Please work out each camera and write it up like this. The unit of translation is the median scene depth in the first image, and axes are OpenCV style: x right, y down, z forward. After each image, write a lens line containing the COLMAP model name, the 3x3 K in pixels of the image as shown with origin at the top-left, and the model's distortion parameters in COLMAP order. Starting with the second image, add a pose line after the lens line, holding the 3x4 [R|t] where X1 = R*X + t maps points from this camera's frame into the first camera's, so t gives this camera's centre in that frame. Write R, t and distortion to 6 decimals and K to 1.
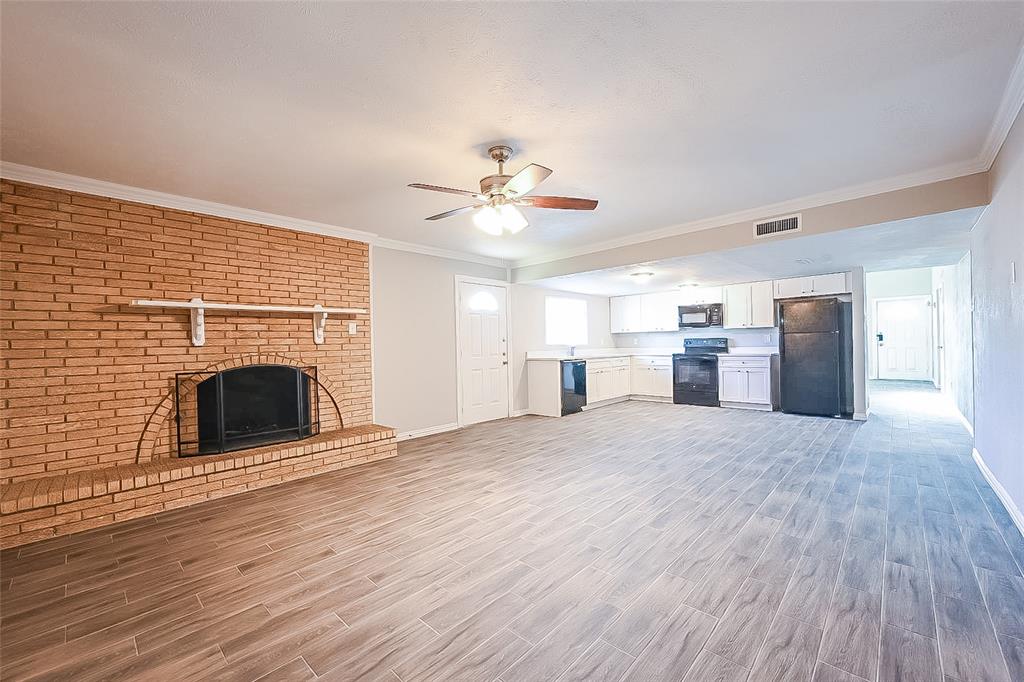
lens RADIAL K [[413.5, 0, 518.6], [0, 413.5, 348.2], [0, 0, 1]] dist [0.001466, -0.000276]
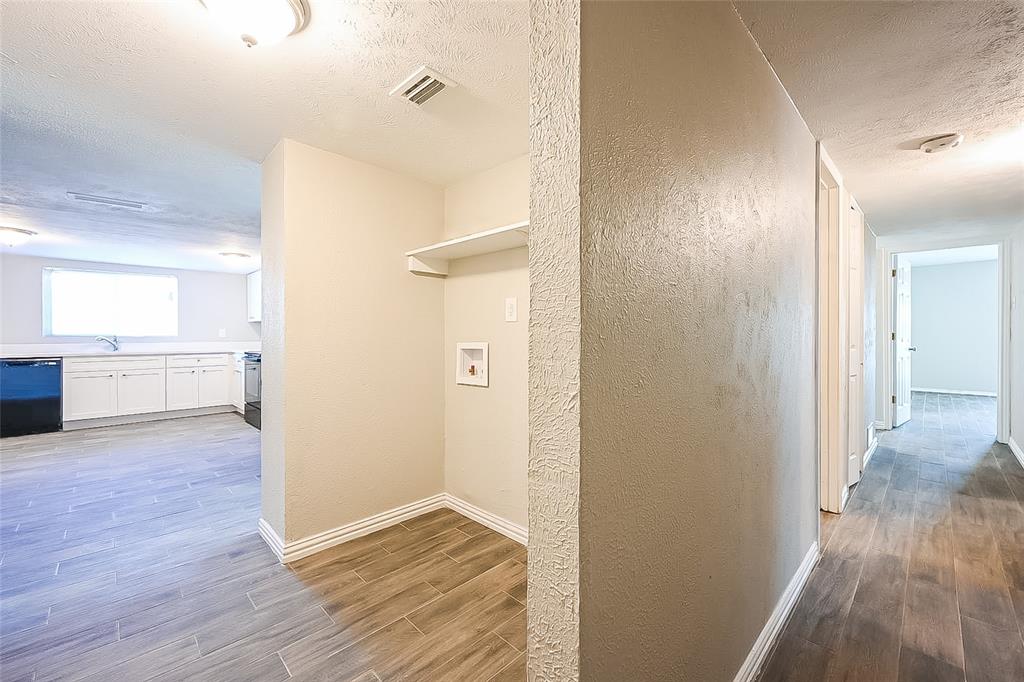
lens RADIAL K [[413.5, 0, 511.6], [0, 413.5, 330.8], [0, 0, 1]] dist [0.001466, -0.000276]
pose [[0.997899, 0.023935, -0.060209, 1.005319], [-0.024513, 0.999660, -0.008873, -0.032726], [0.059976, 0.010331, 0.998146, 0.345012]]
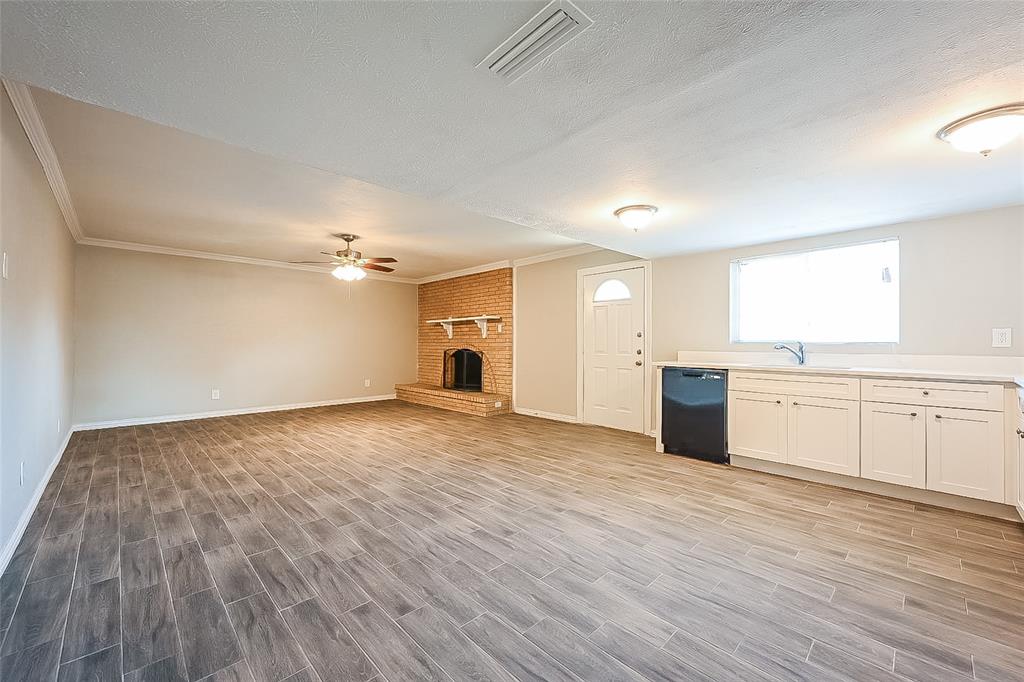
lens RADIAL K [[413.5, 0, 517.9], [0, 413.5, 341.0], [0, 0, 1]] dist [0.001466, -0.000276]
pose [[-0.058660, 0.021087, -0.998055, 0.742583], [-0.004868, 0.999759, 0.021410, -0.022707], [0.998266, 0.006114, -0.058543, 0.786082]]
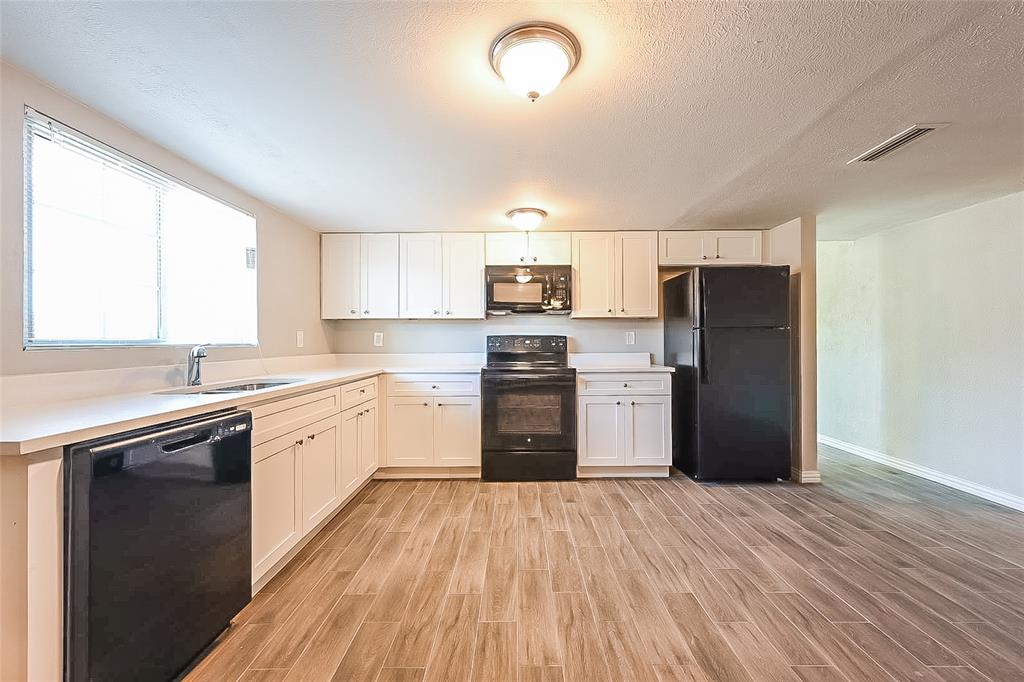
lens RADIAL K [[413.5, 0, 511.1], [0, 413.5, 338.1], [0, 0, 1]] dist [0.001466, -0.000276]
pose [[0.743767, 0.022528, 0.668059, 0.114577], [-0.006589, 0.999630, -0.026373, -0.008588], [-0.668406, 0.015214, 0.743641, 0.741172]]
